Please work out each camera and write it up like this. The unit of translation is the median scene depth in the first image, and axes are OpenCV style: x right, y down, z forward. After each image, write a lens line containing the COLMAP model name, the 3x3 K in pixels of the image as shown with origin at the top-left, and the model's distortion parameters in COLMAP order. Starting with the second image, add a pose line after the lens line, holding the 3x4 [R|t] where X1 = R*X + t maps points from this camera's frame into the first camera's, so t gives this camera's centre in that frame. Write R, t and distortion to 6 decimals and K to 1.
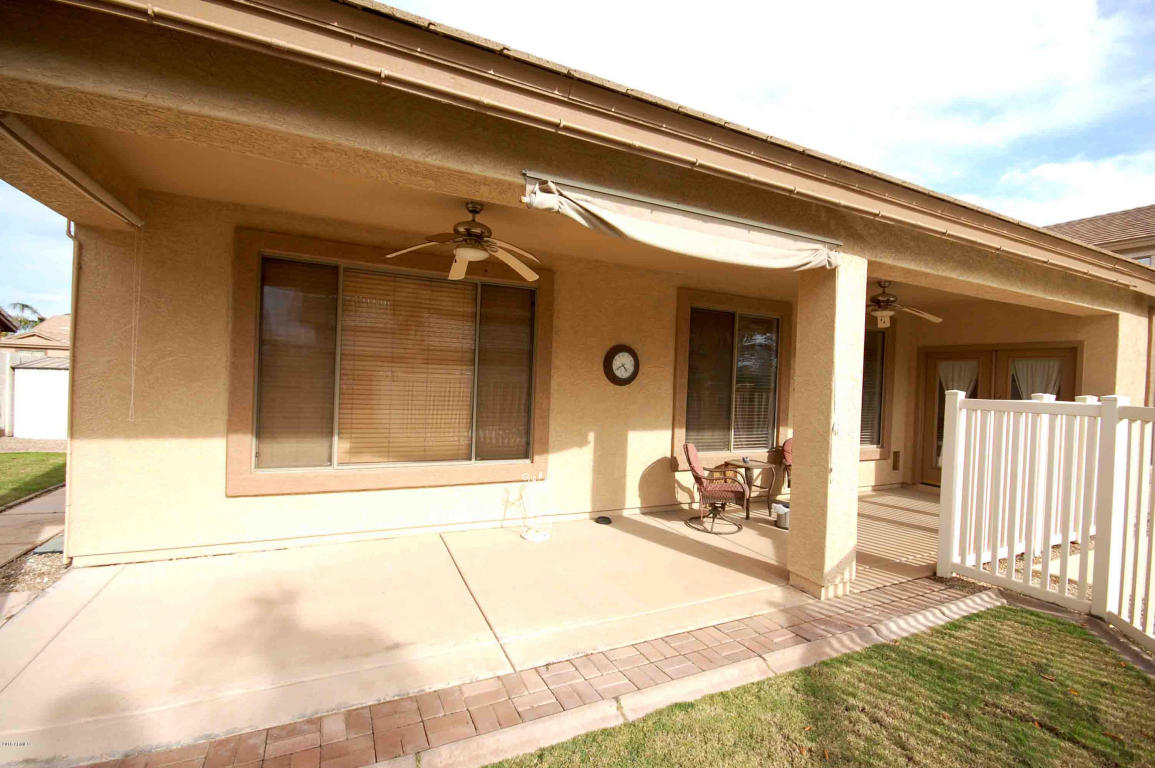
lens RADIAL K [[511.0, 0, 593.0], [0, 511.0, 387.2], [0, 0, 1]] dist [0.000493, -0.003562]
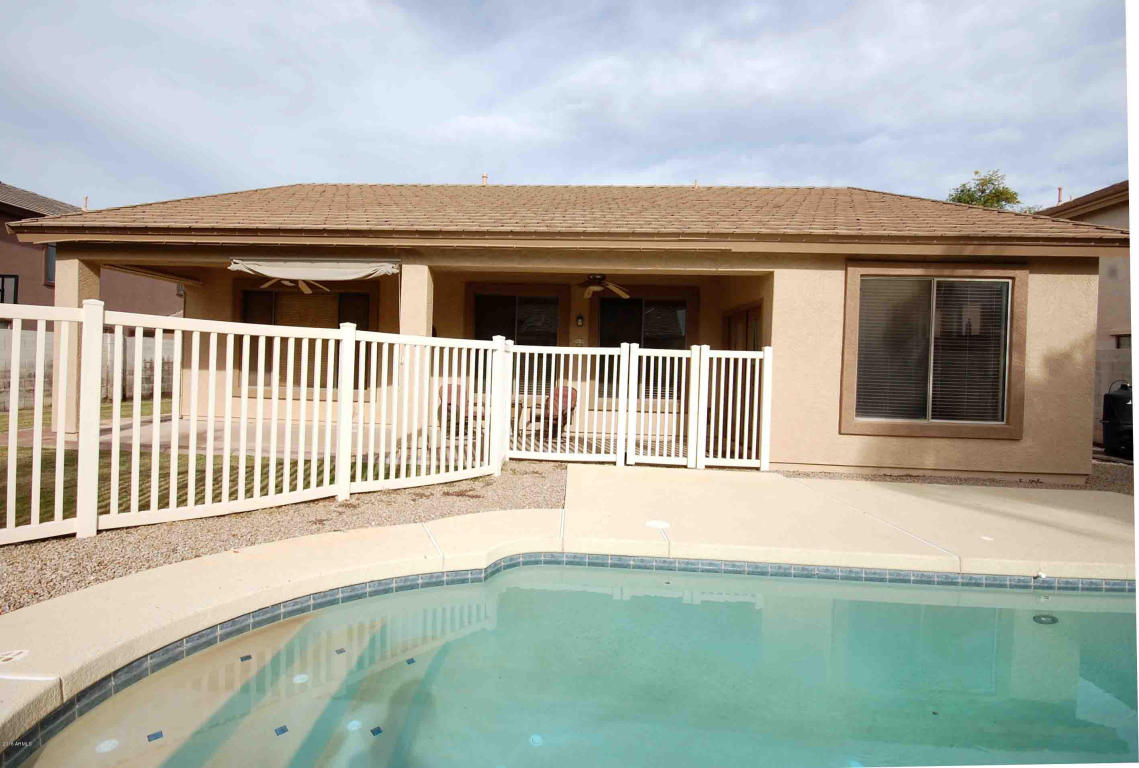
lens RADIAL K [[518.2, 0, 564.8], [0, 518.2, 381.8], [0, 0, 1]] dist [-0.010335, -0.000087]
pose [[0.869724, 0.004211, -0.493521, 1.259493], [-0.002159, 0.999986, 0.004727, 0.099303], [0.493534, -0.003046, 0.869721, -0.225682]]
